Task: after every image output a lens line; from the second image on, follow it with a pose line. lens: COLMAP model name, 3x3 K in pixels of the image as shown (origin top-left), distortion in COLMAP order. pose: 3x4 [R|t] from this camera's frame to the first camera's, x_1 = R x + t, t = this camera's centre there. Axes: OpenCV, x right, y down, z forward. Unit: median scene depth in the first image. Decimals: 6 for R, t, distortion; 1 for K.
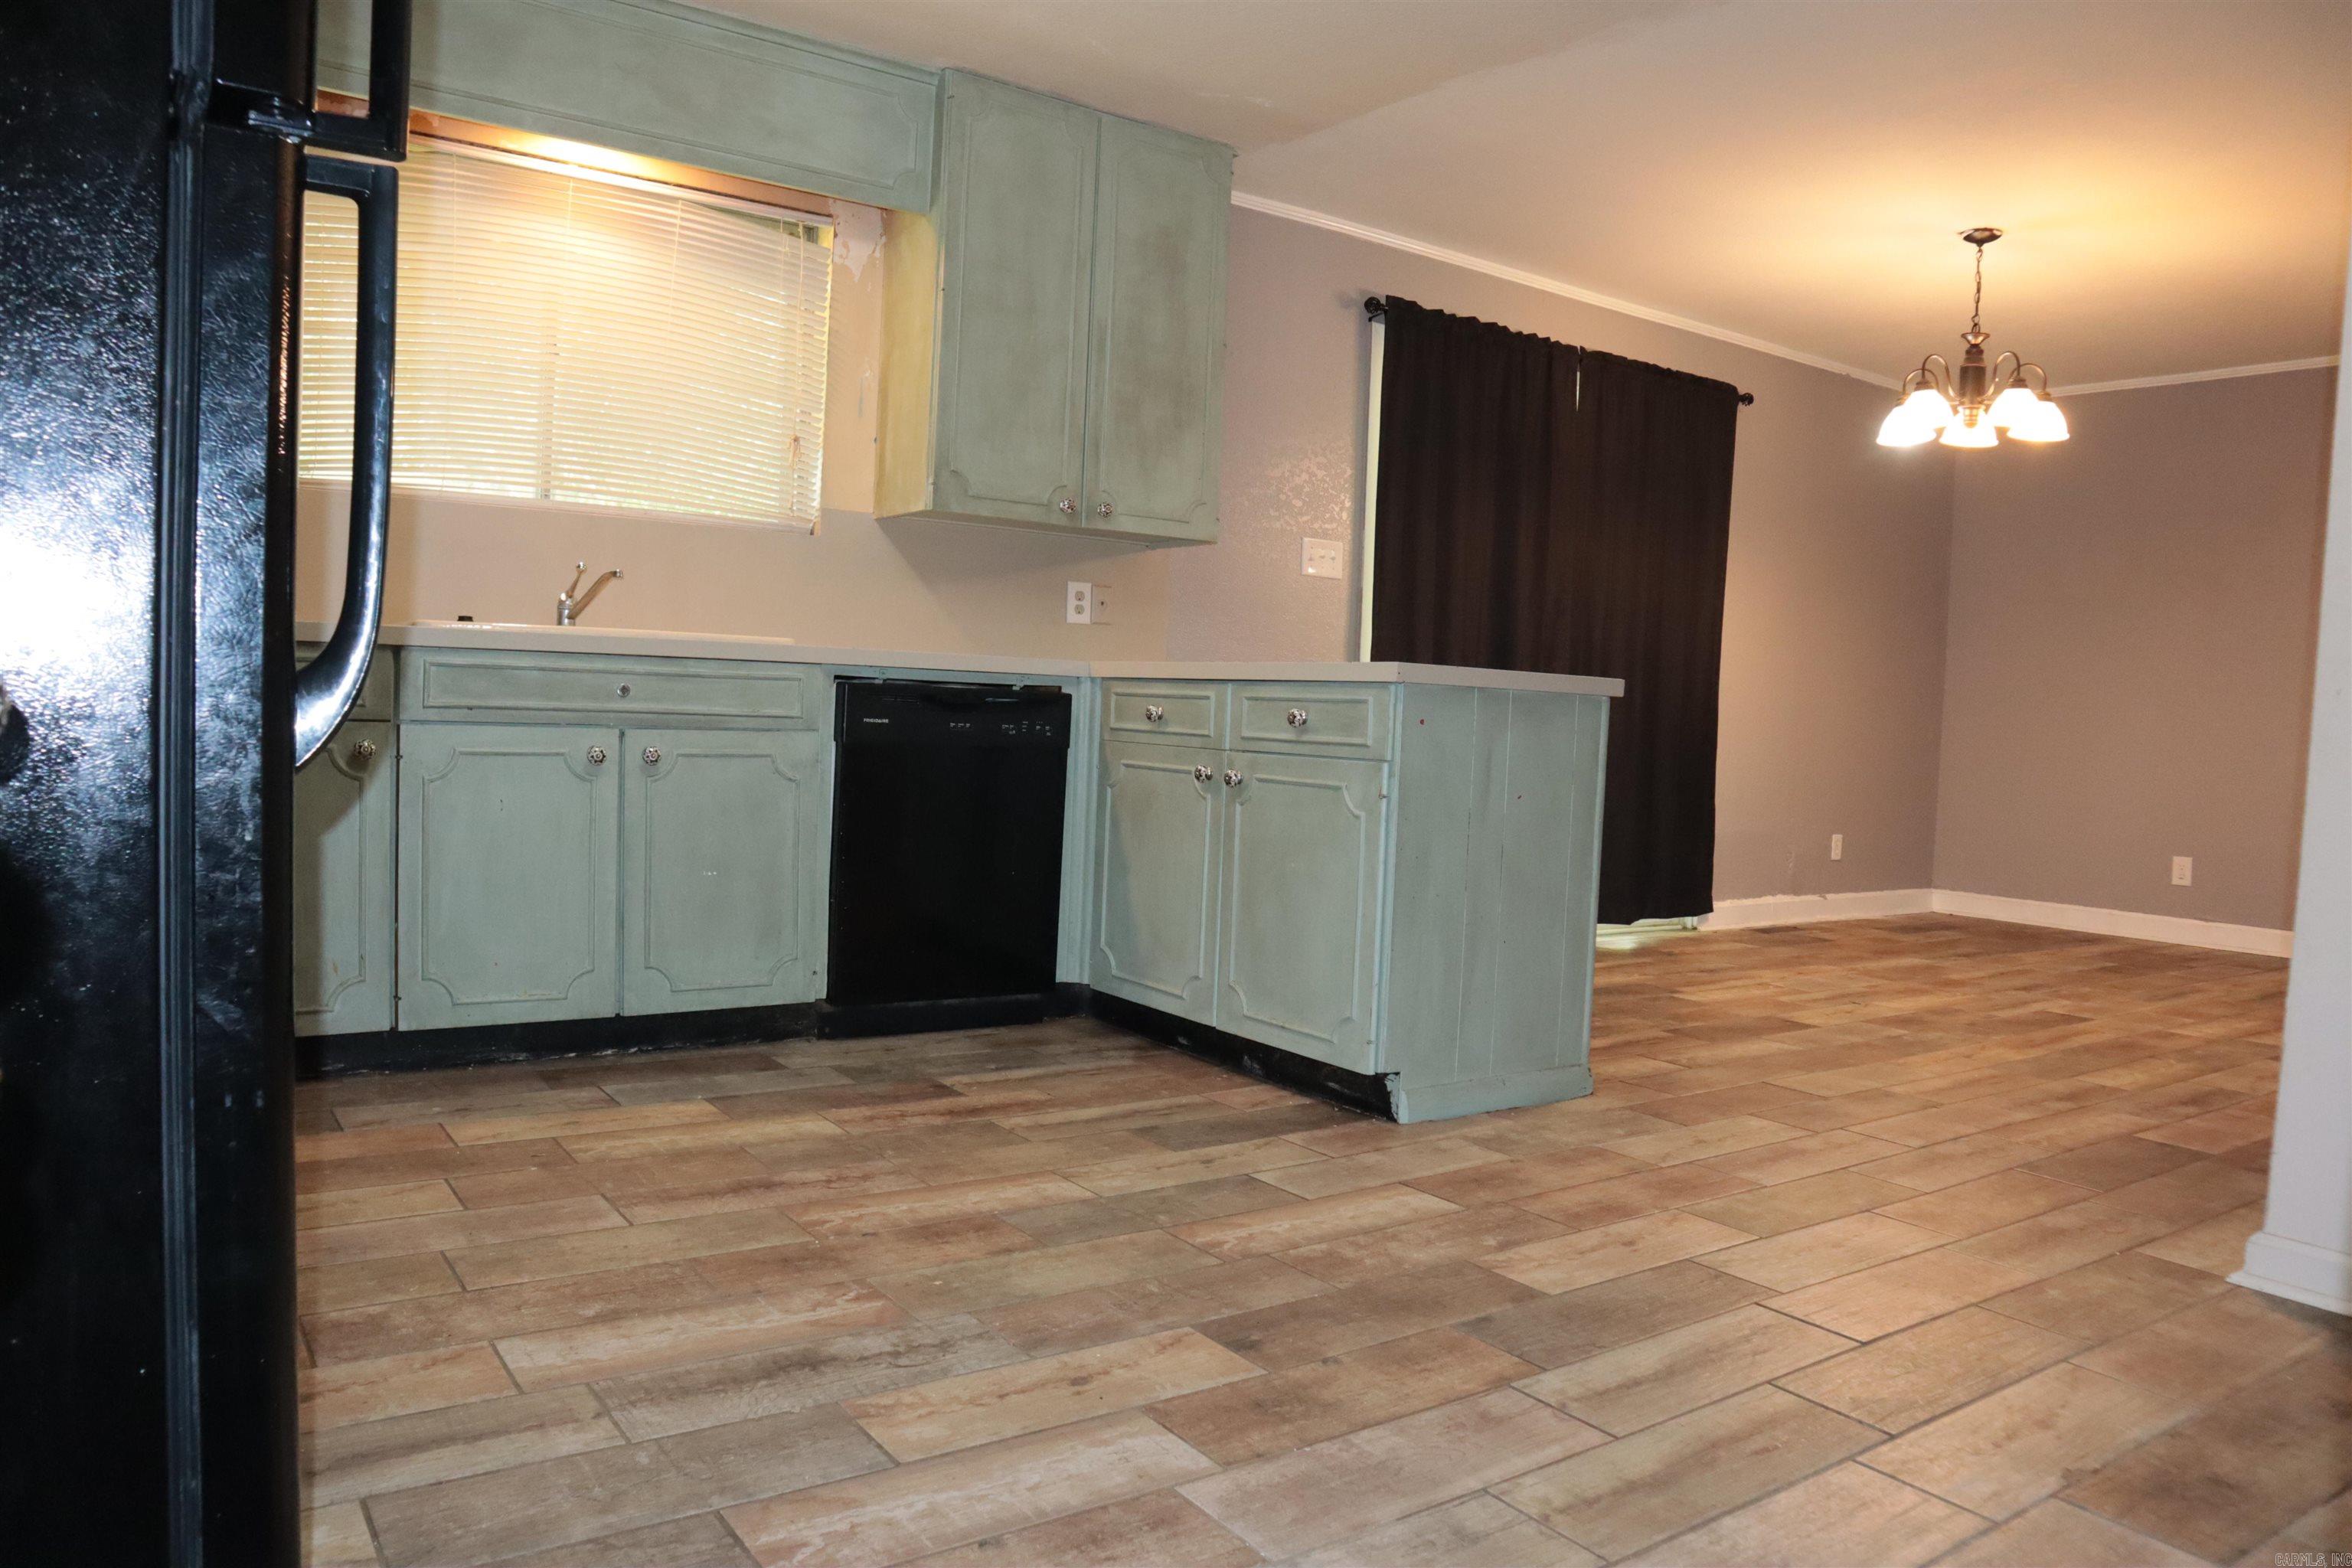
lens RADIAL K [[1636.8, 0, 1188.3], [0, 1636.8, 797.8], [0, 0, 1]] dist [-0.135315, 0.089508]
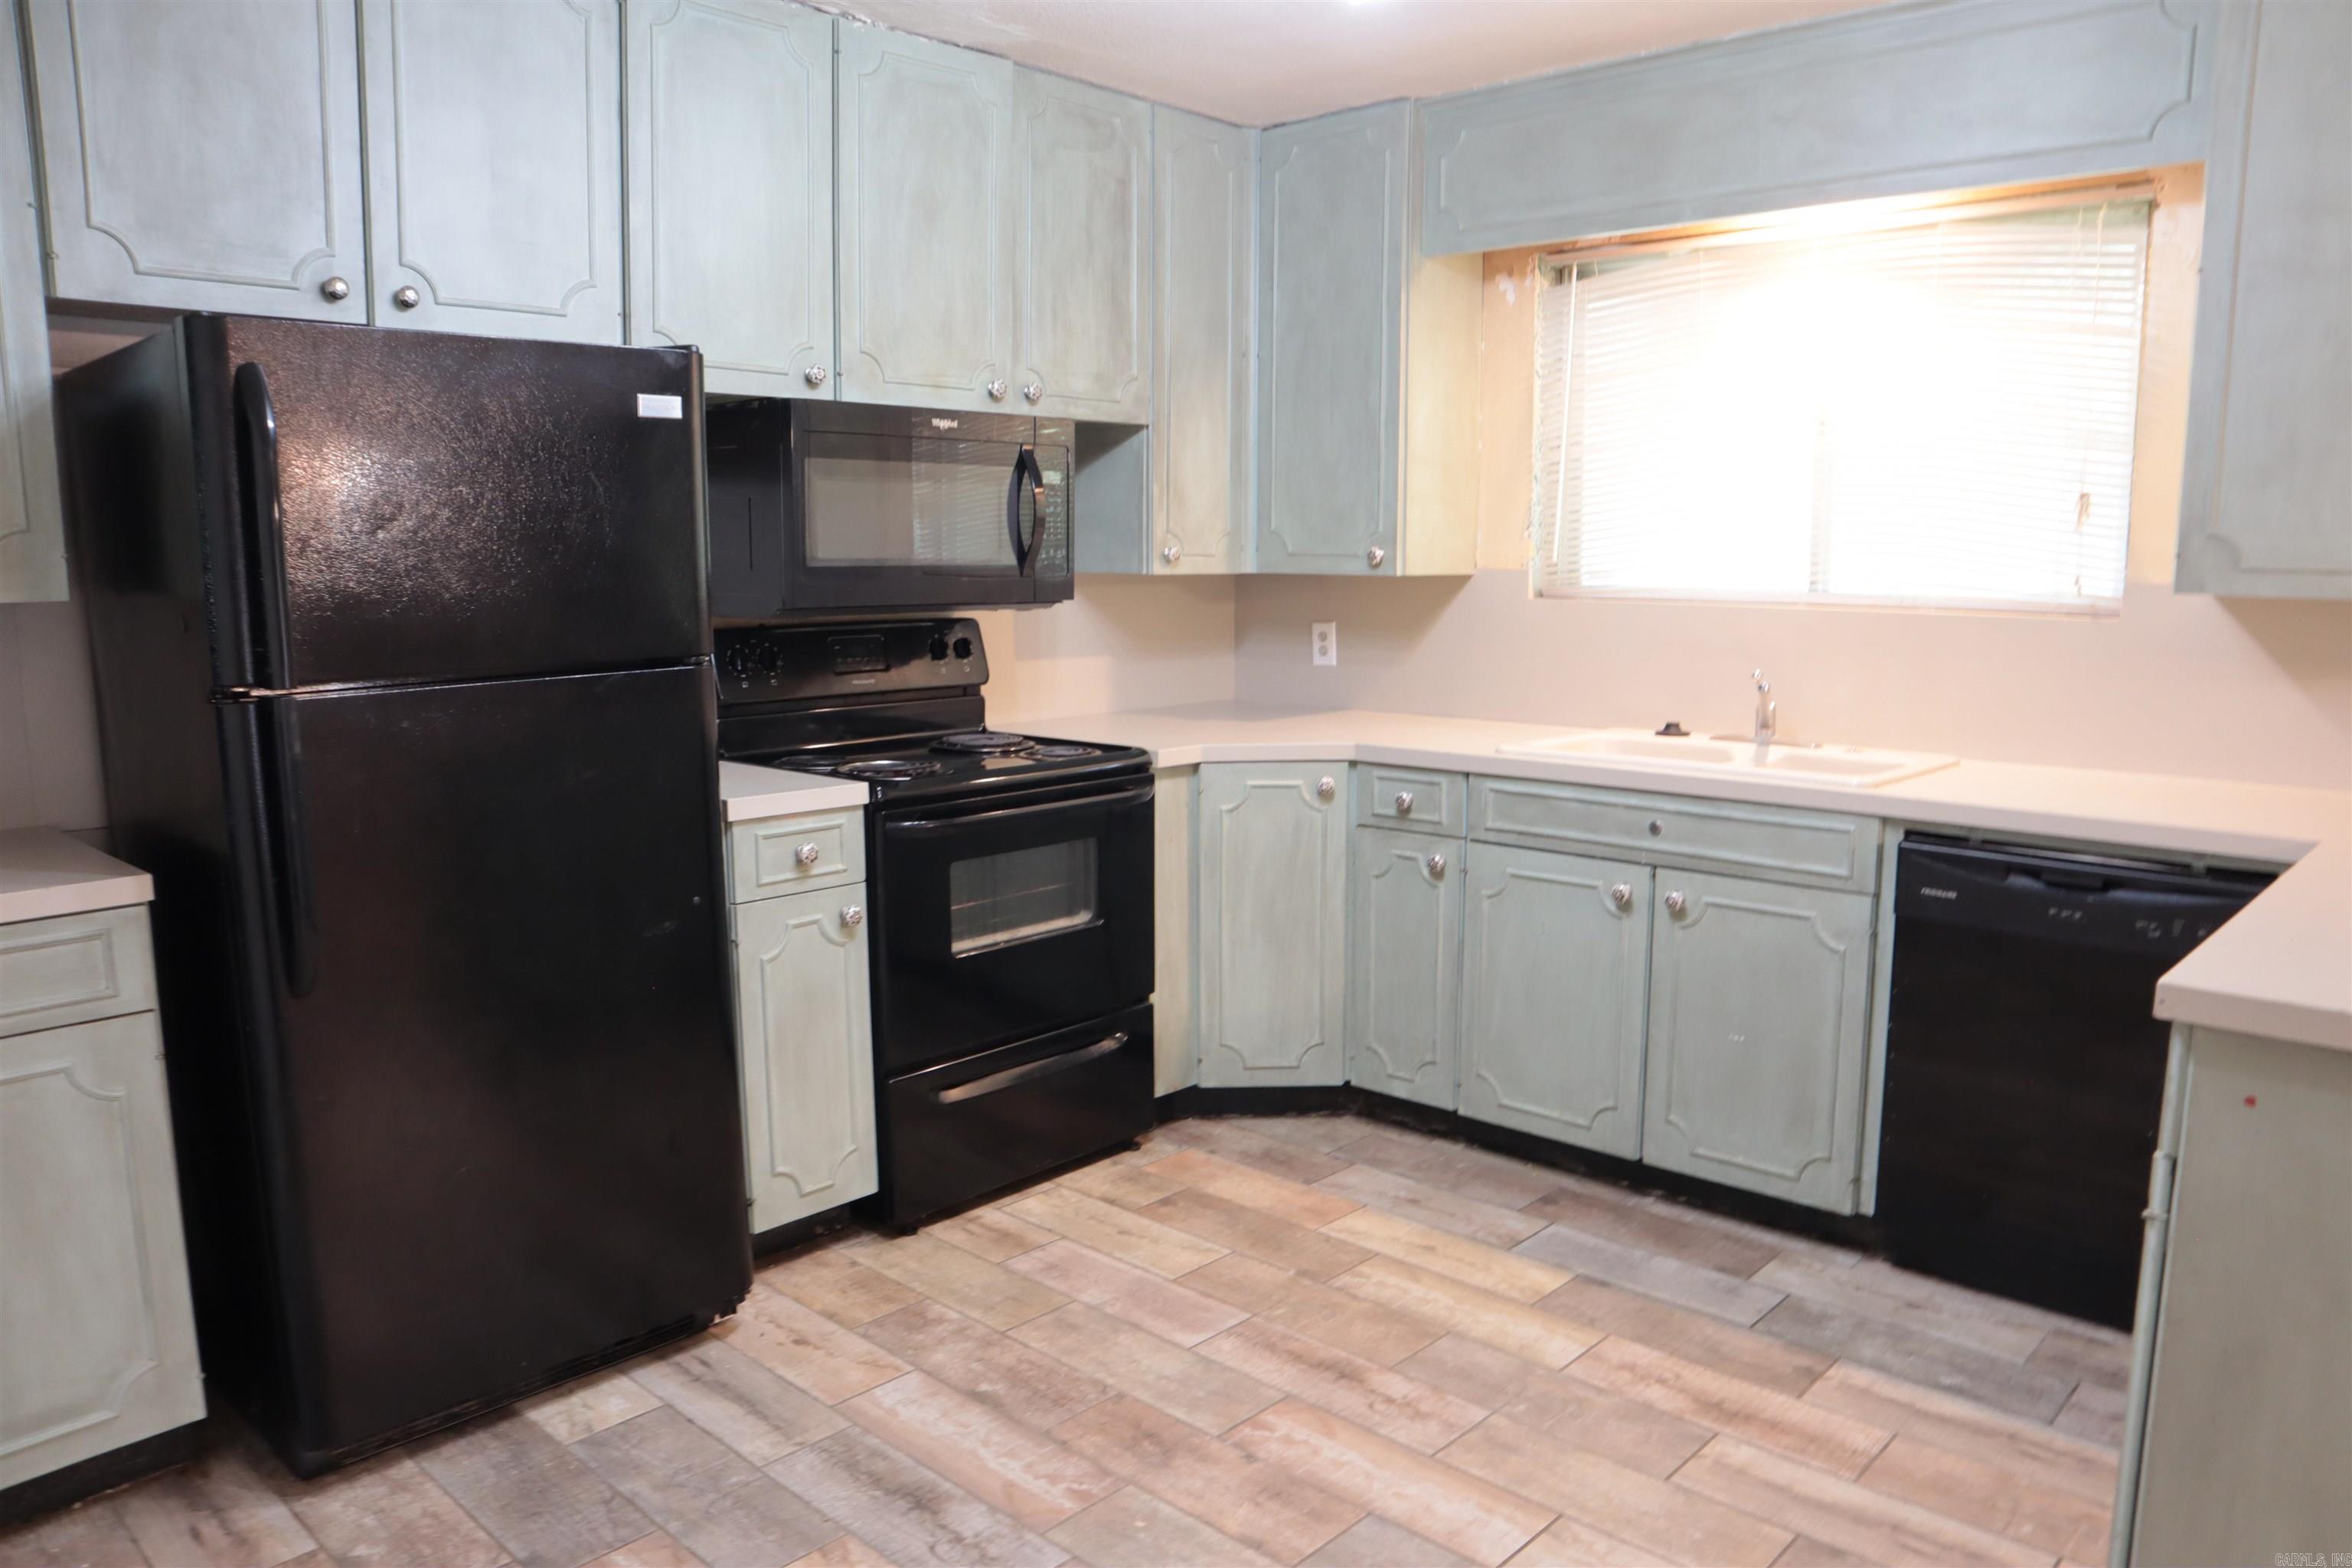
lens RADIAL K [[1630.0, 0, 1191.1], [0, 1630.0, 799.3], [0, 0, 1]] dist [-0.127675, 0.086256]
pose [[0.208807, 0.105711, -0.972227, 0.615427], [-0.047185, 0.994072, 0.097952, -0.197638], [0.976818, 0.025421, 0.212558, 0.647762]]
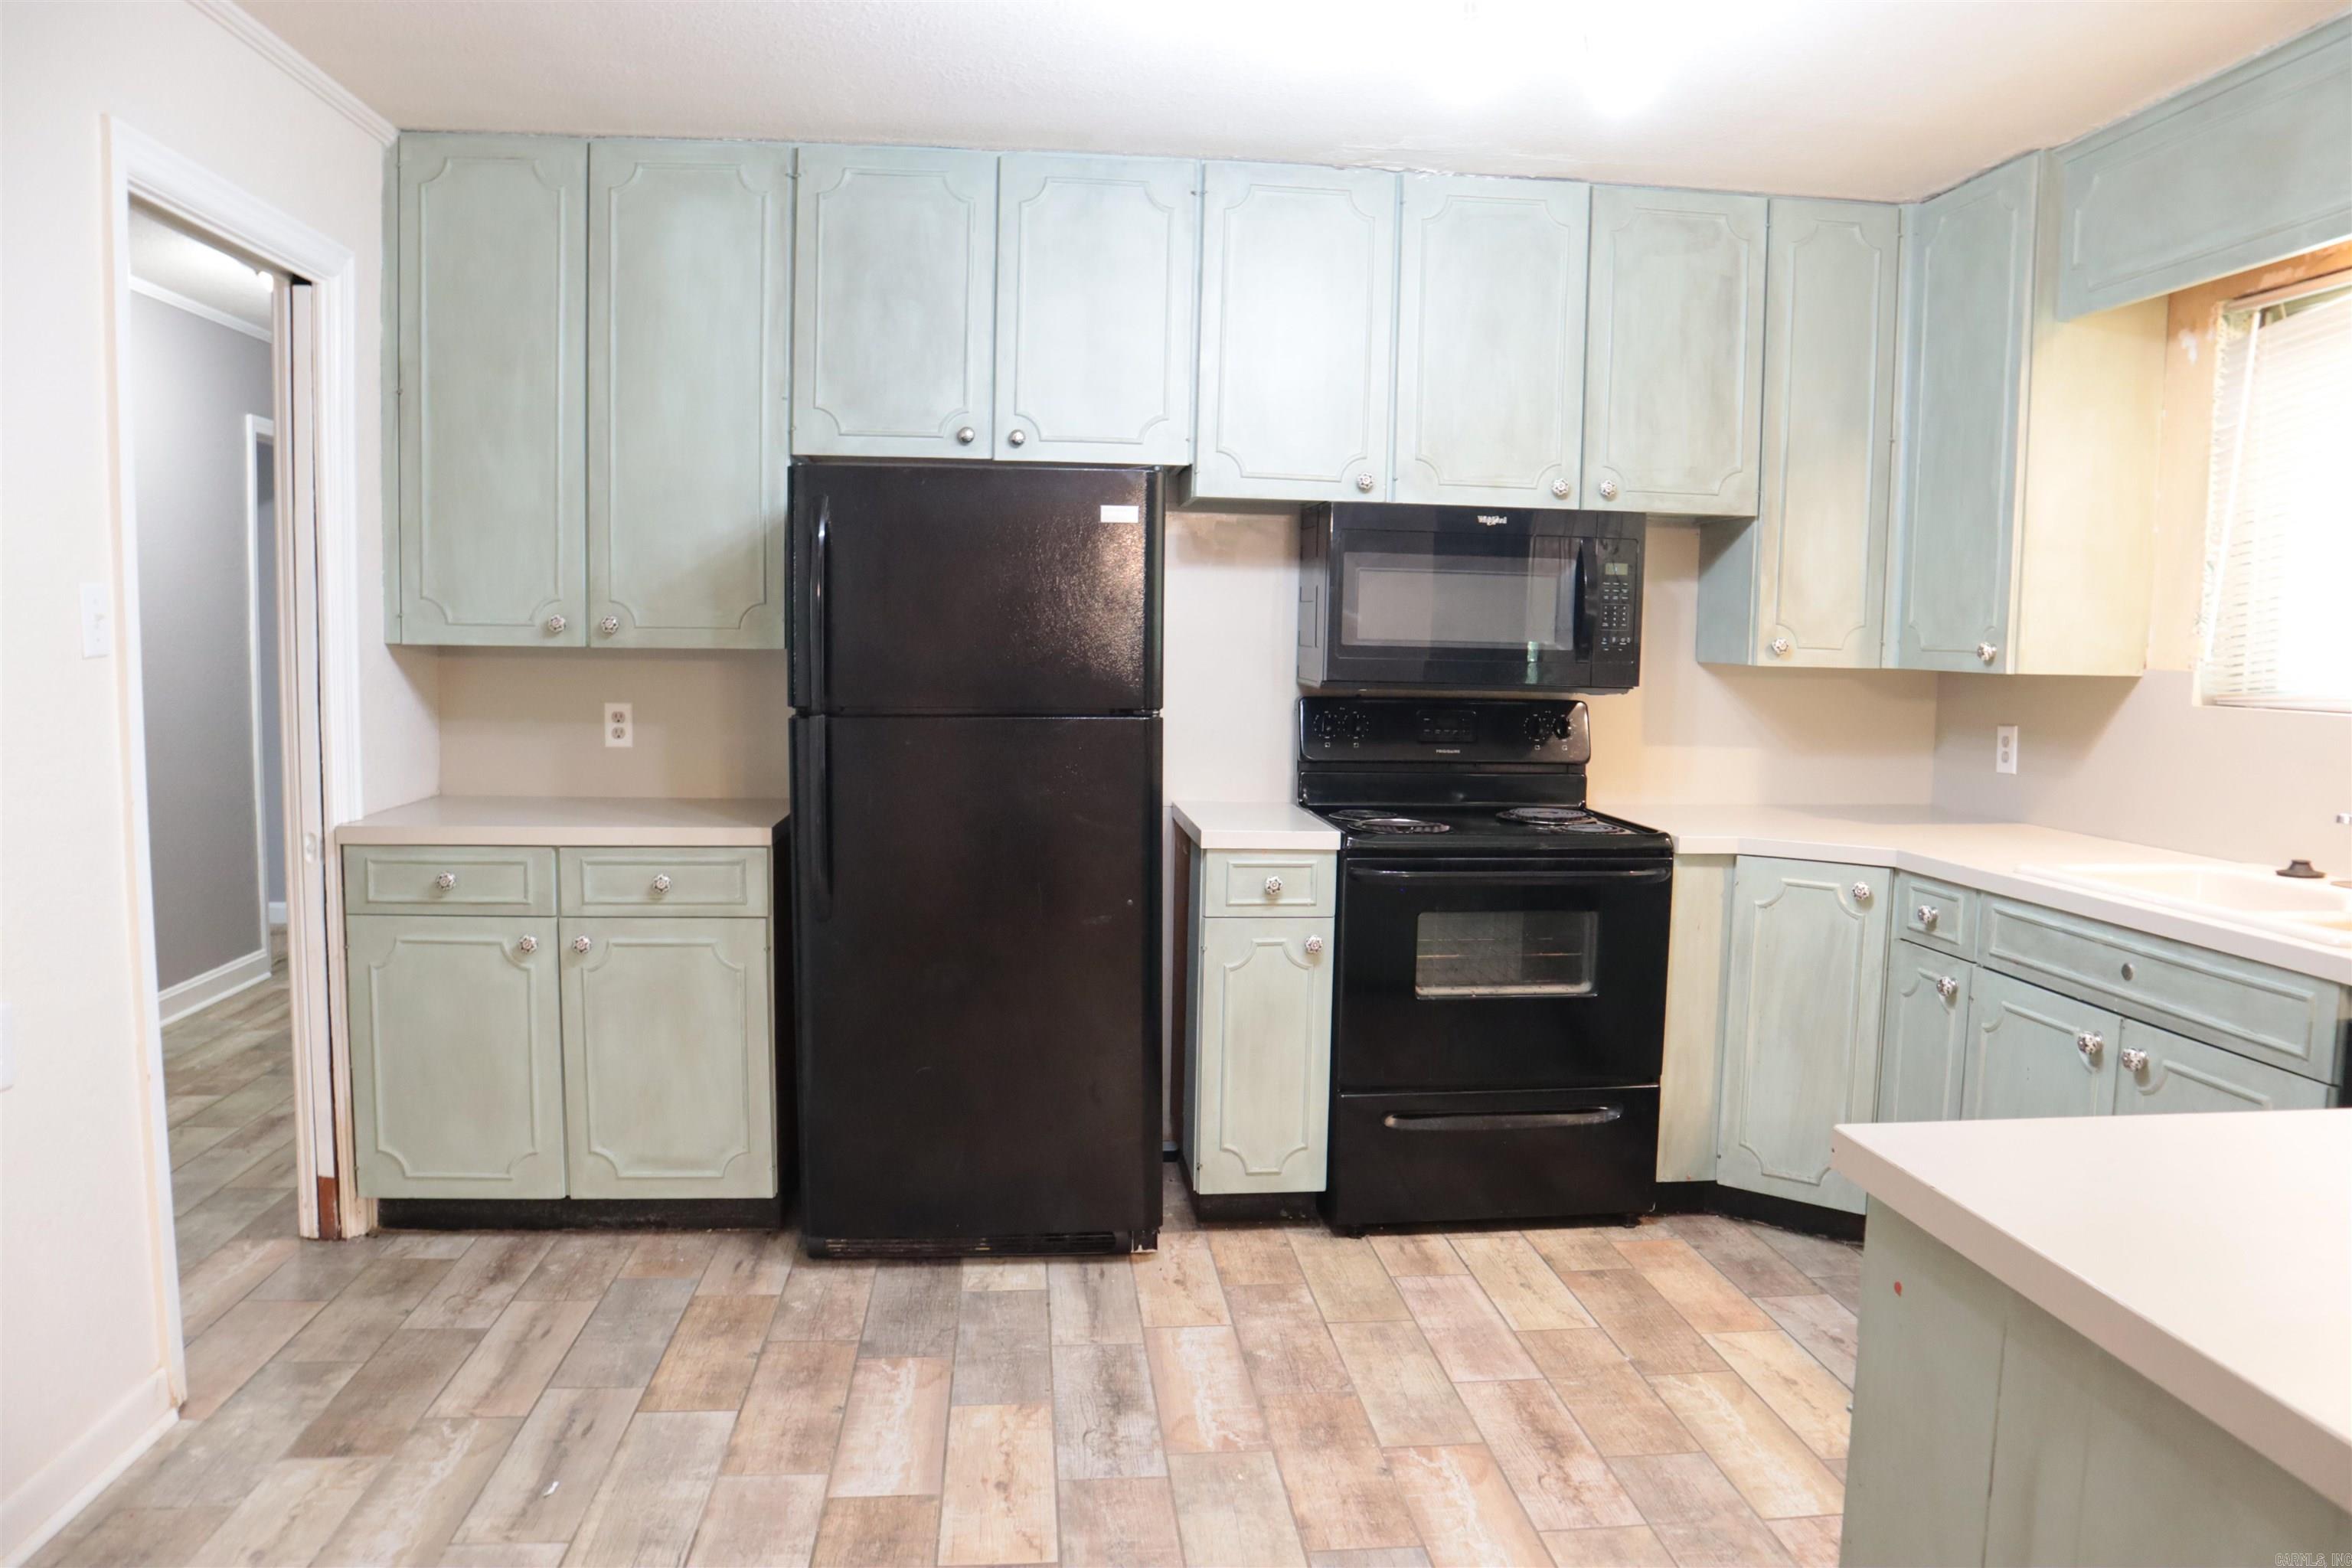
lens RADIAL K [[1620.8, 0, 1186.0], [0, 1620.8, 799.8], [0, 0, 1]] dist [-0.135480, 0.085104]
pose [[-0.490509, 0.035953, -0.870694, 0.658628], [-0.086636, 0.992187, 0.089776, -0.217582], [0.867119, 0.119469, -0.483562, 1.162886]]
